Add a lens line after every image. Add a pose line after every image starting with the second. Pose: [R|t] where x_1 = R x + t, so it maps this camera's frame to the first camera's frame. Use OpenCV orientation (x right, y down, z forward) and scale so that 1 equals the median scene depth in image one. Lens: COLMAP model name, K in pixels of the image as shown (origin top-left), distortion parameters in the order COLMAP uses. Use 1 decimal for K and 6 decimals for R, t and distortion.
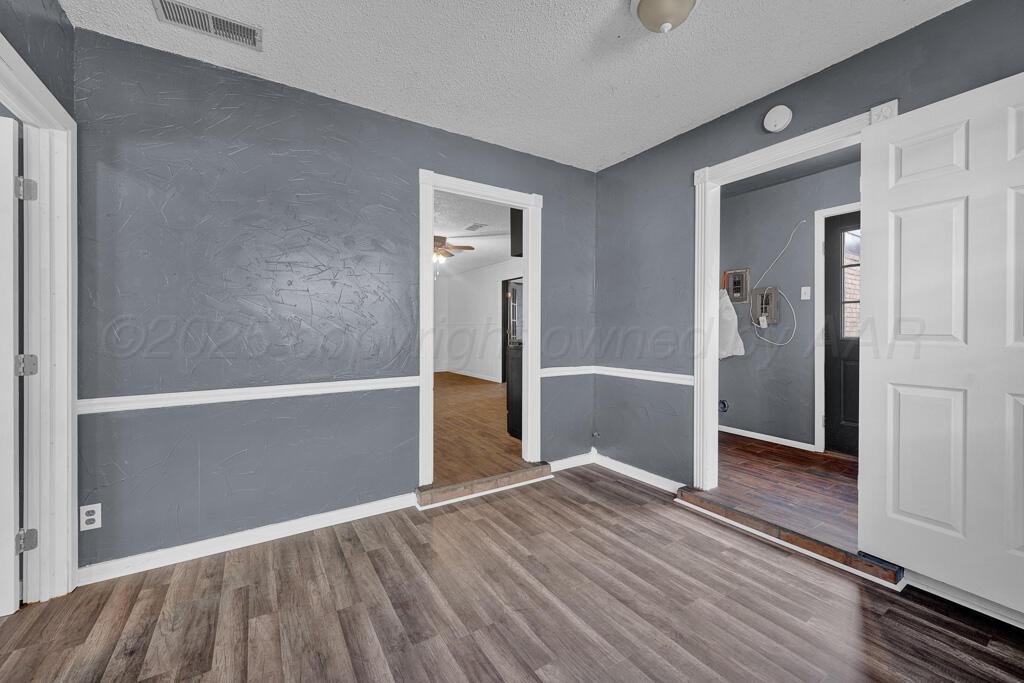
lens RADIAL K [[409.3, 0, 514.0], [0, 409.3, 336.2], [0, 0, 1]] dist [-0.000021, -0.000238]
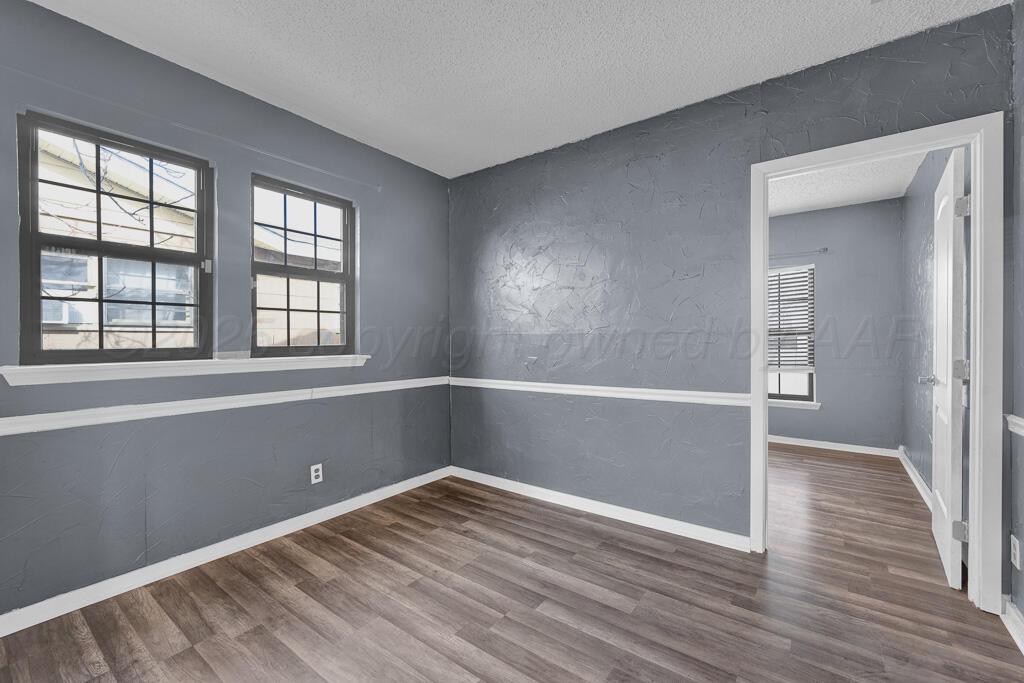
lens RADIAL K [[409.3, 0, 514.6], [0, 409.3, 343.7], [0, 0, 1]] dist [-0.000021, -0.000238]
pose [[-0.931974, 0.005292, -0.362486, 0.299176], [0.000326, 0.999905, 0.013758, 0.005356], [0.362524, 0.012704, -0.931888, 1.785745]]
